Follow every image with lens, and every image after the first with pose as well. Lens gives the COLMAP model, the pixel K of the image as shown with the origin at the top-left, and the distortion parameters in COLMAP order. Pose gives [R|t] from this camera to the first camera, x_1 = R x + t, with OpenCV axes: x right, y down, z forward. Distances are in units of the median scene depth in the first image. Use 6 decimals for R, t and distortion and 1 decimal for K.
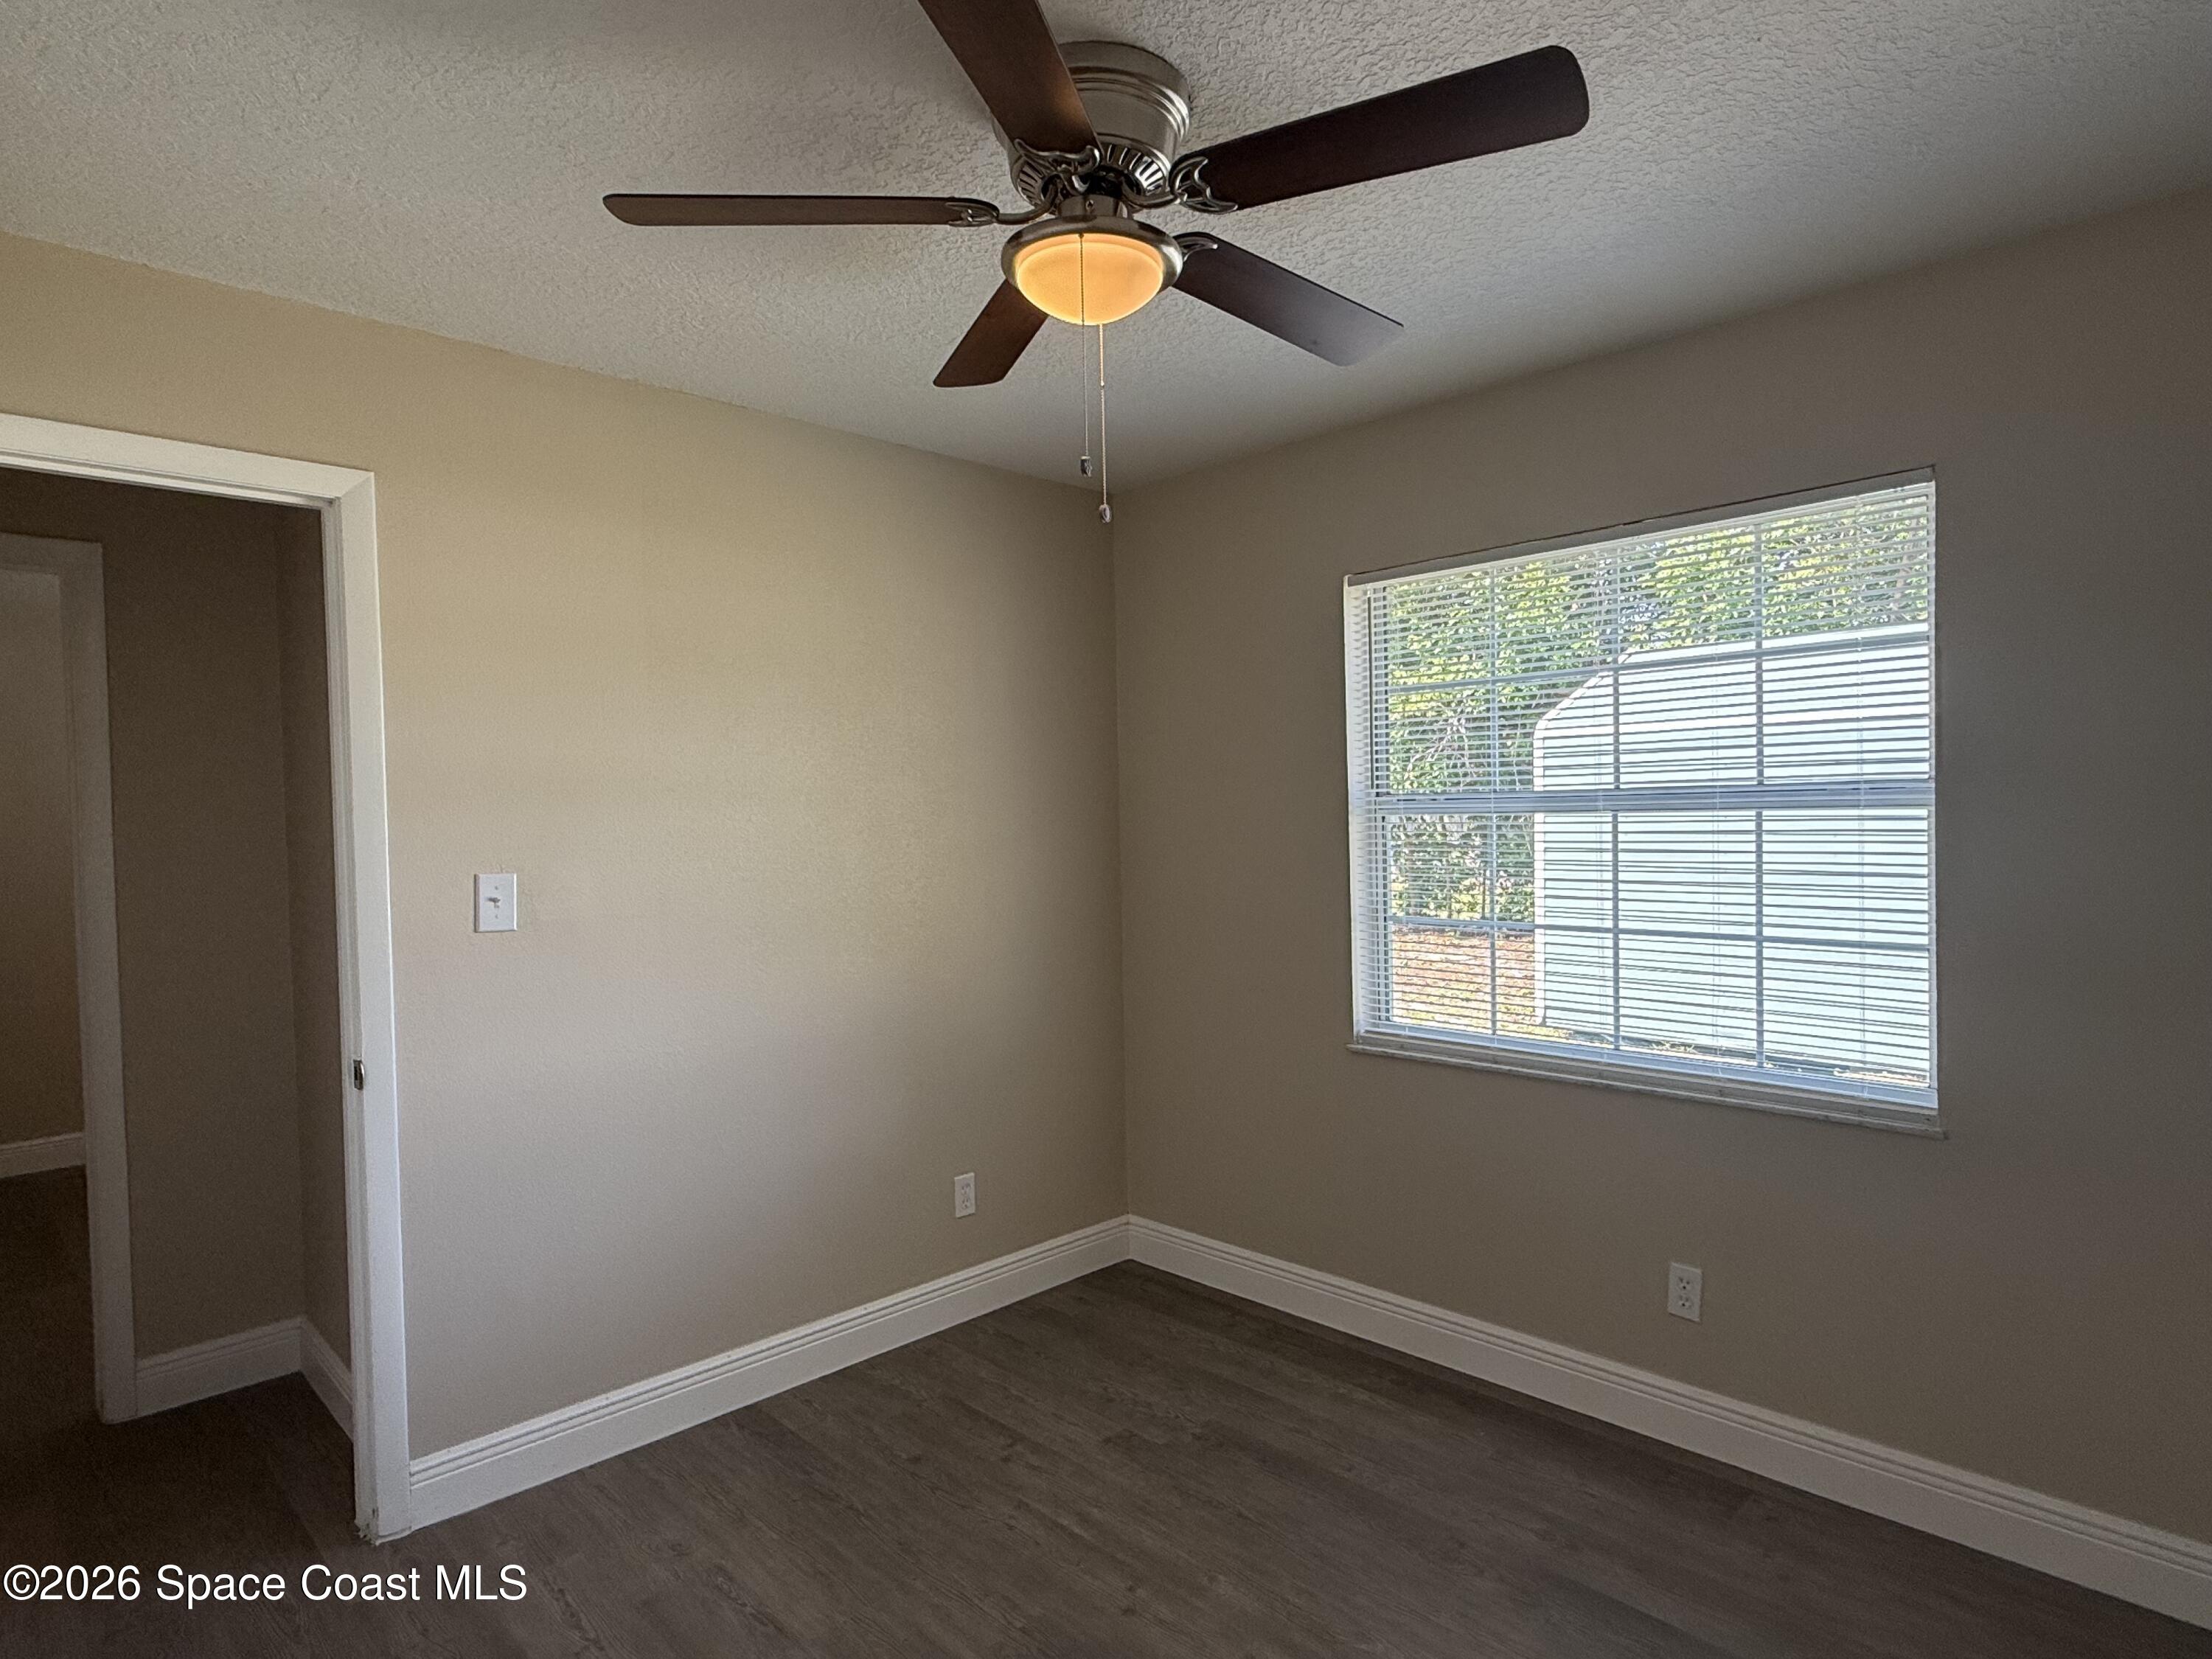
lens RADIAL K [[1223.2, 0, 1116.6], [0, 1223.2, 831.1], [0, 0, 1]] dist [-0.001283, 0.002508]
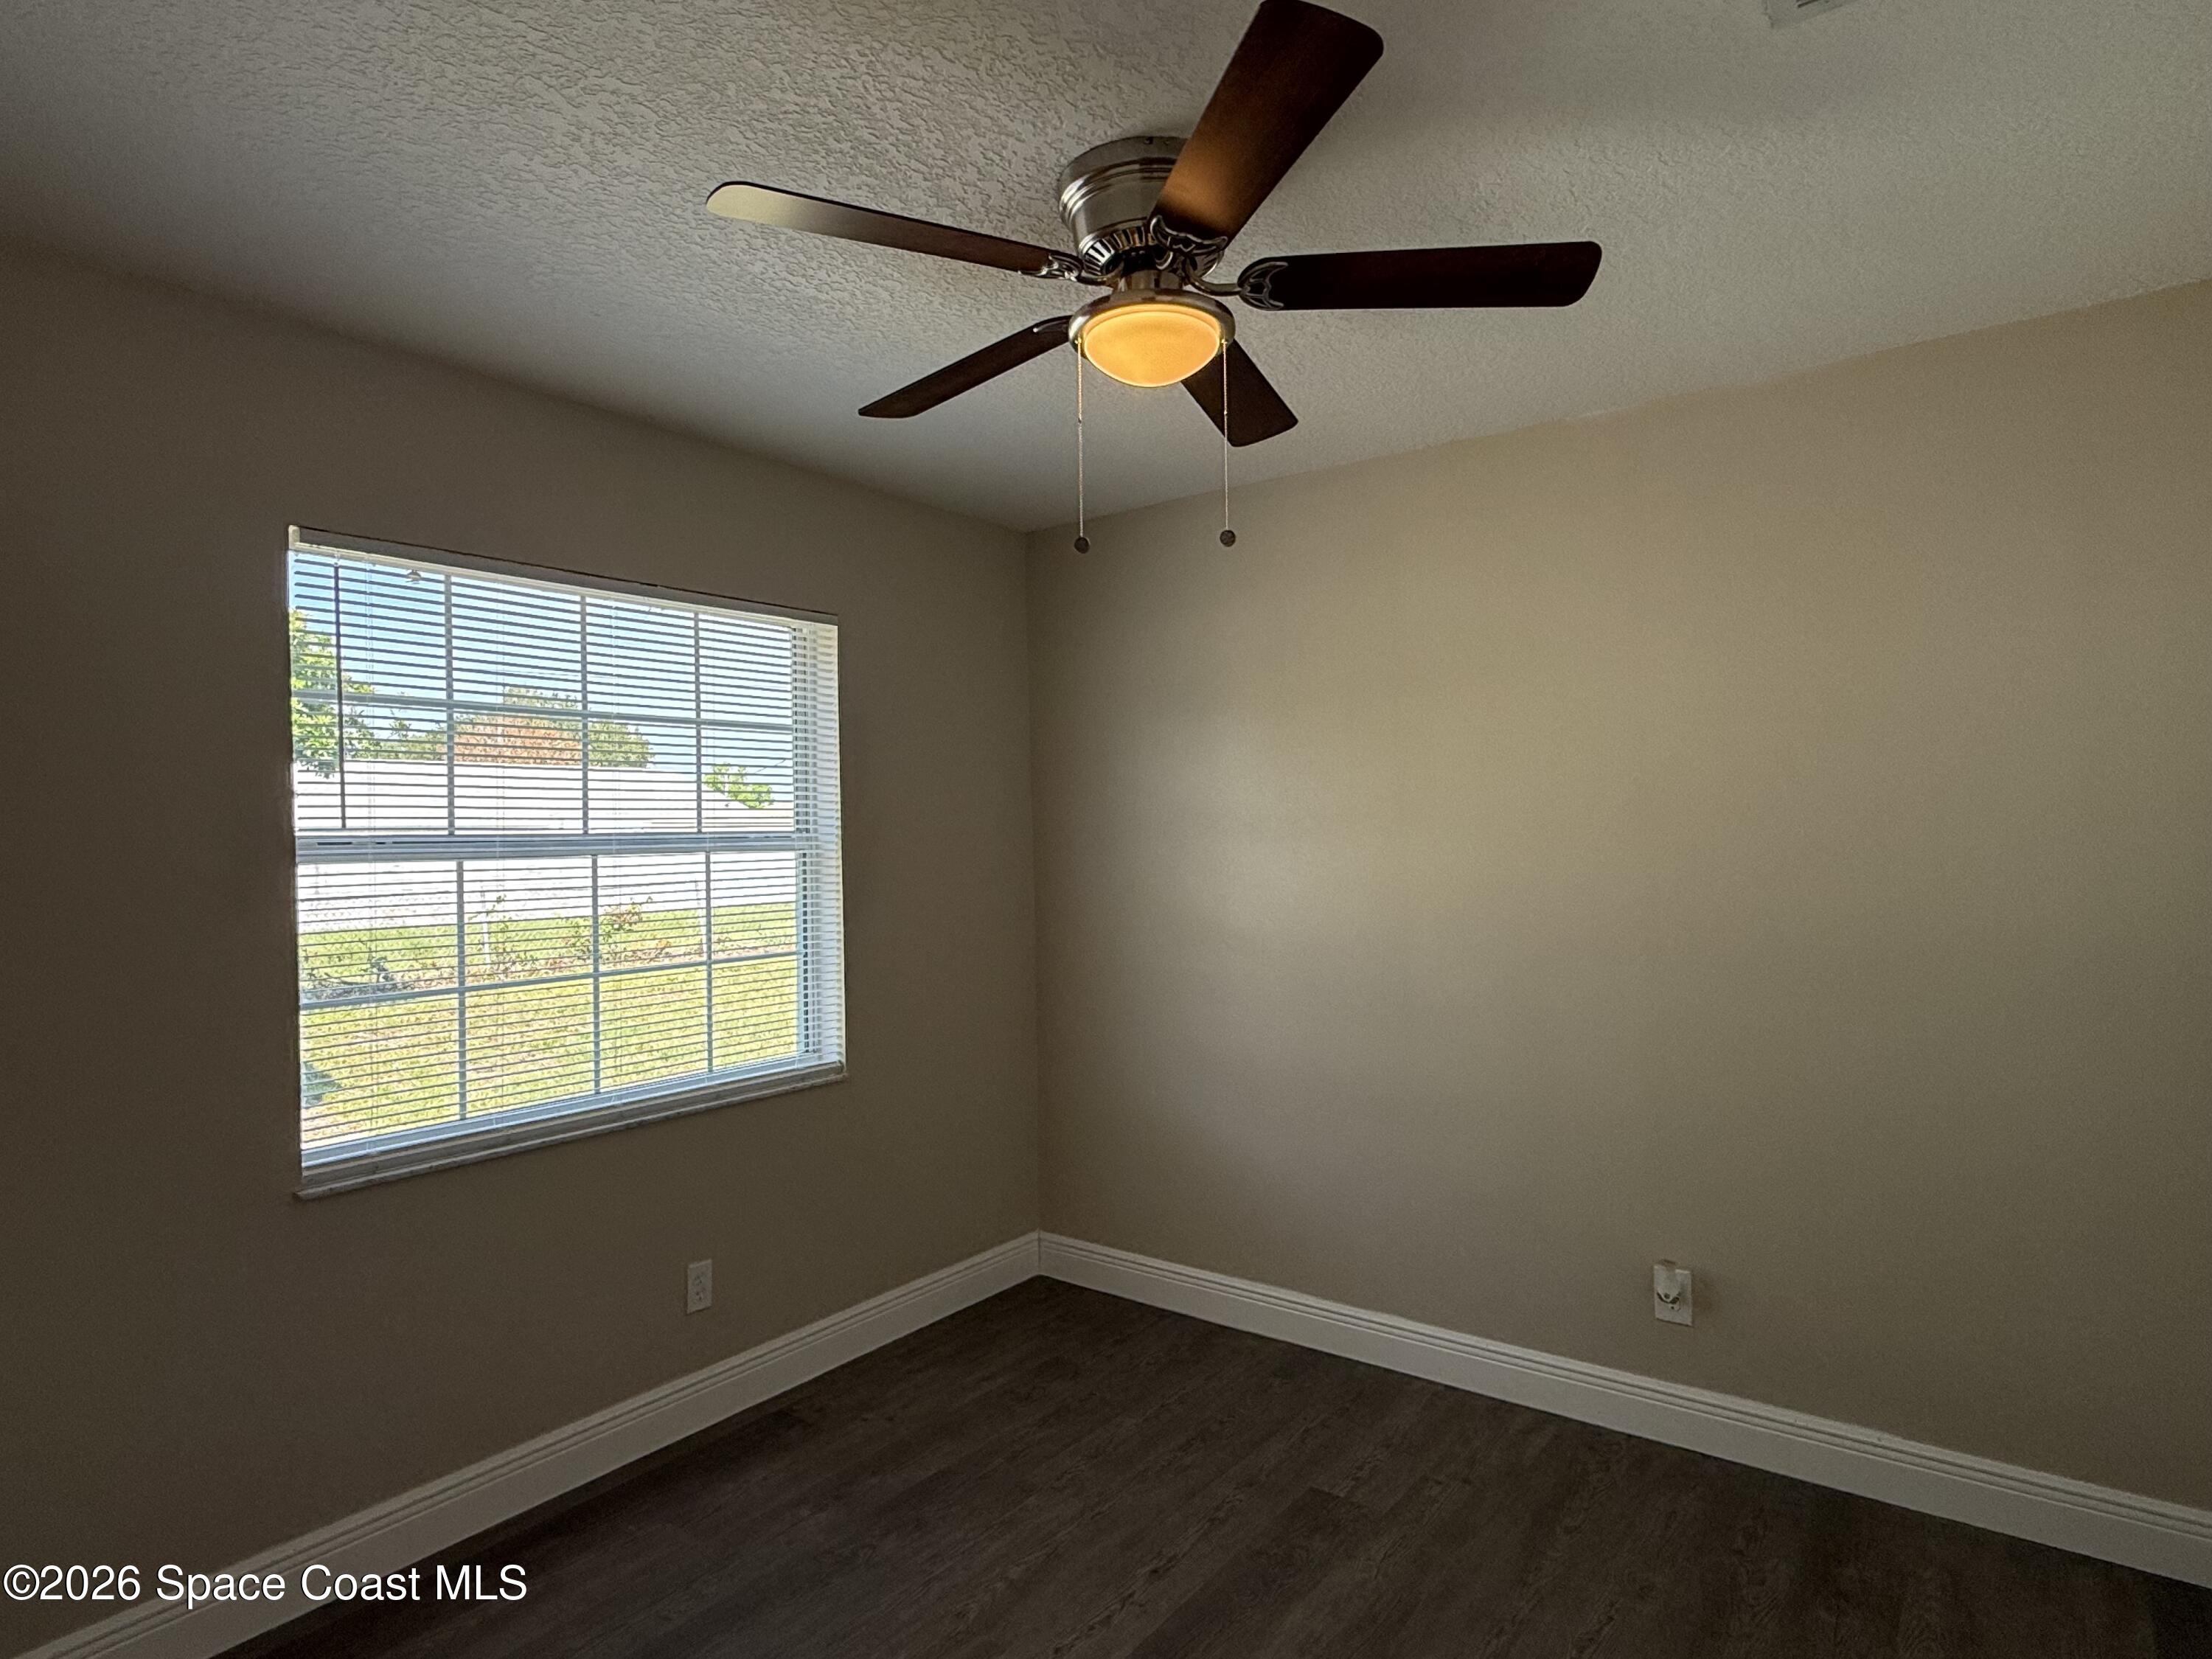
lens RADIAL K [[1223.2, 0, 1099.0], [0, 1223.2, 823.5], [0, 0, 1]] dist [-0.001283, 0.002508]
pose [[-0.142366, 0.033699, 0.989240, -0.669729], [0.034090, 0.998994, -0.029125, 0.000403], [-0.989227, 0.029576, -0.143372, 0.751958]]
